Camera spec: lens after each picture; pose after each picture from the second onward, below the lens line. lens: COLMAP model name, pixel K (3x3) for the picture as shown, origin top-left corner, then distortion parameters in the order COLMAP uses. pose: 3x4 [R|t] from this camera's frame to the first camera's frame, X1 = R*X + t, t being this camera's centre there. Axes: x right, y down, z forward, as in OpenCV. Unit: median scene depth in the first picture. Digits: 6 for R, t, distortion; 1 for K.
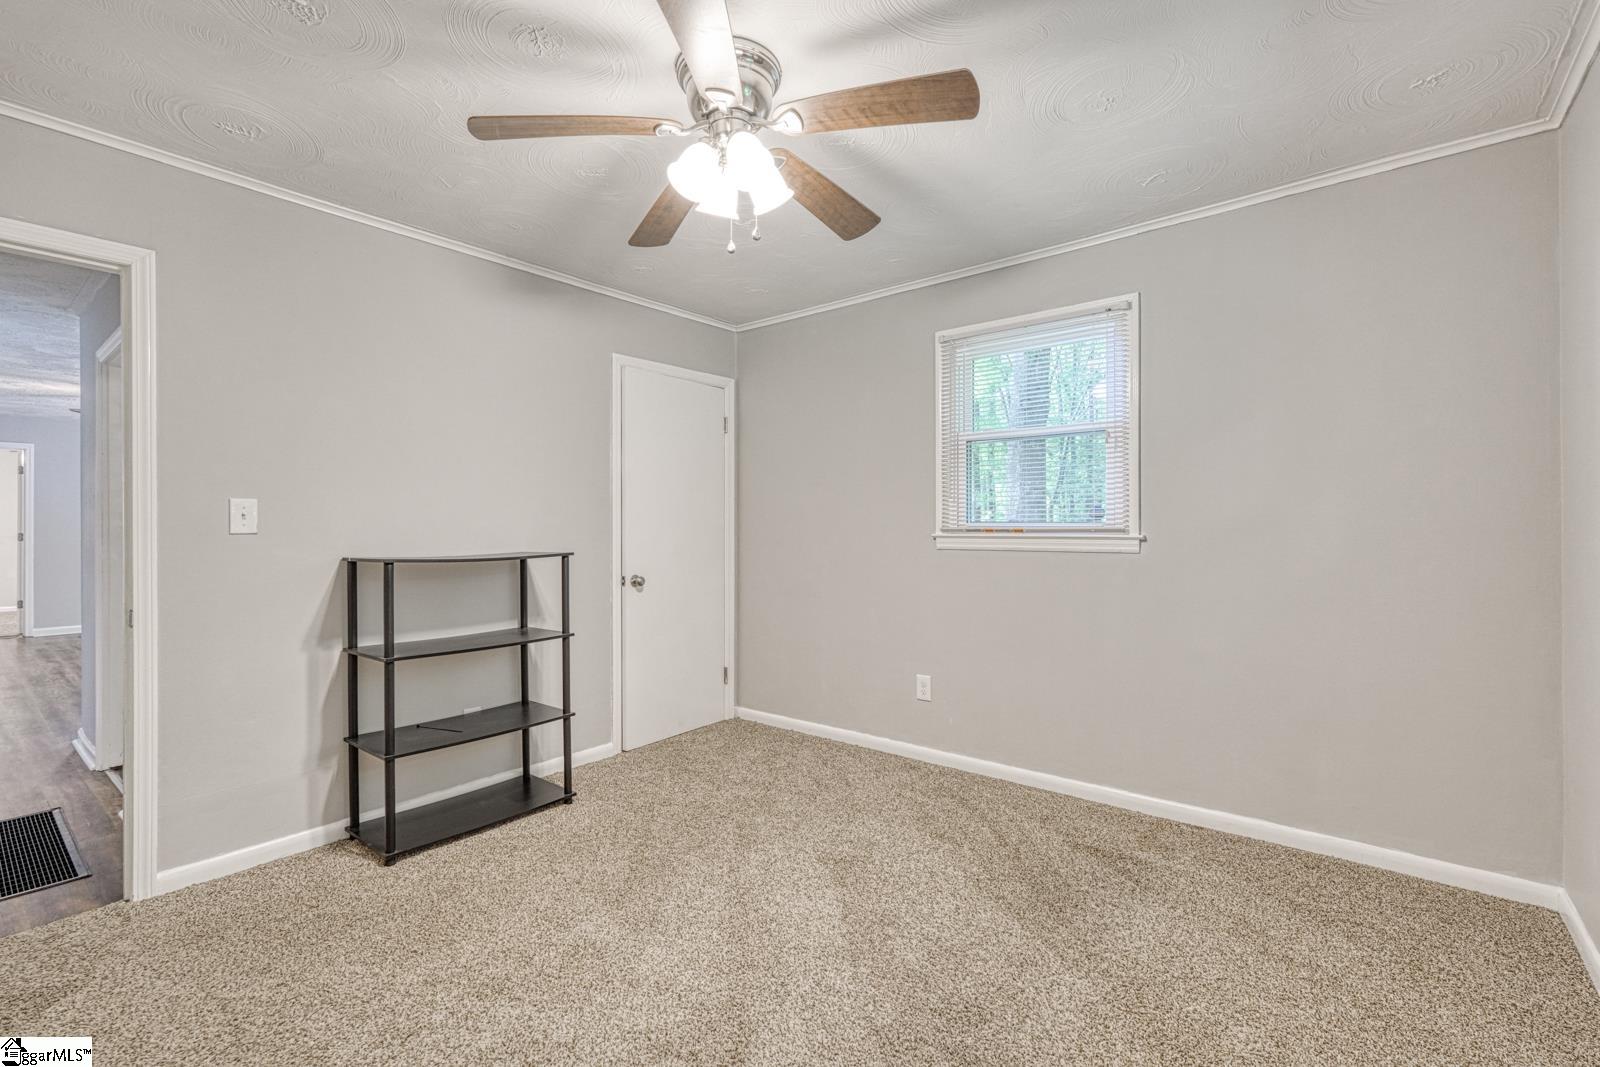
lens RADIAL K [[705.7, 0, 792.8], [0, 705.7, 533.0], [0, 0, 1]] dist [0.003776, 0.001143]
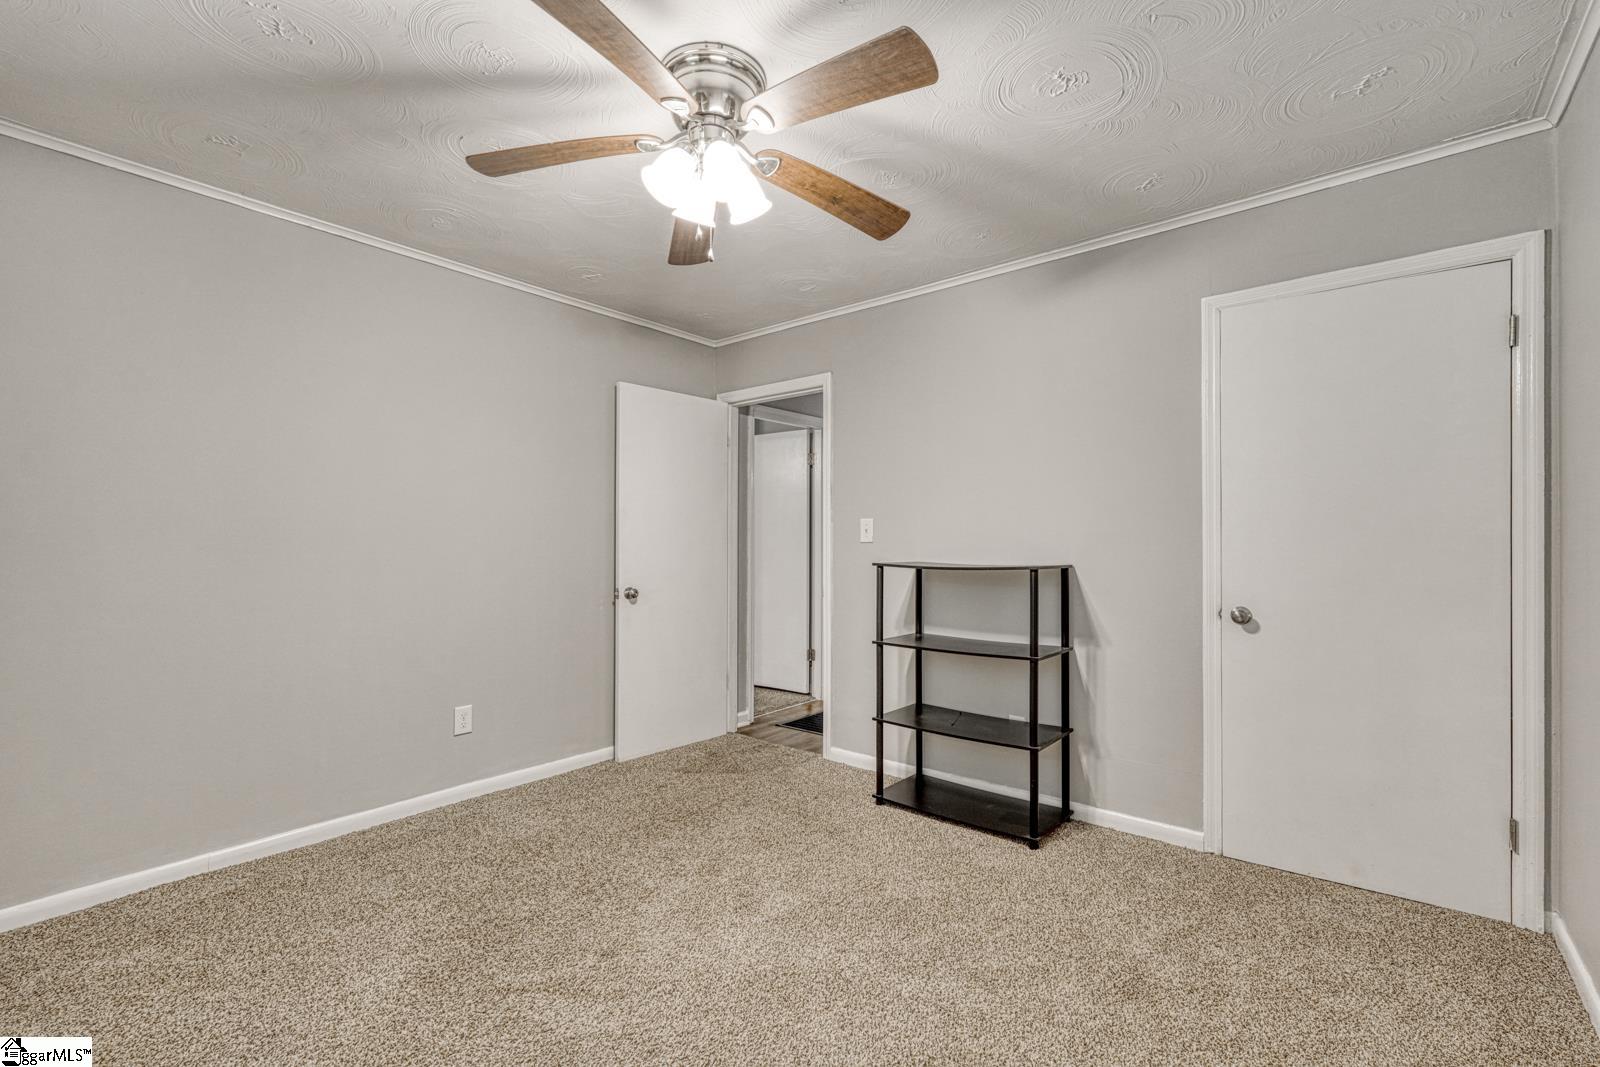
lens RADIAL K [[705.7, 0, 811.2], [0, 705.7, 538.4], [0, 0, 1]] dist [0.003776, 0.001143]
pose [[-0.000173, -0.000151, -1.000000, 0.616378], [-0.005749, 0.999983, -0.000150, -0.005752], [0.999983, 0.005749, -0.000174, 0.775616]]
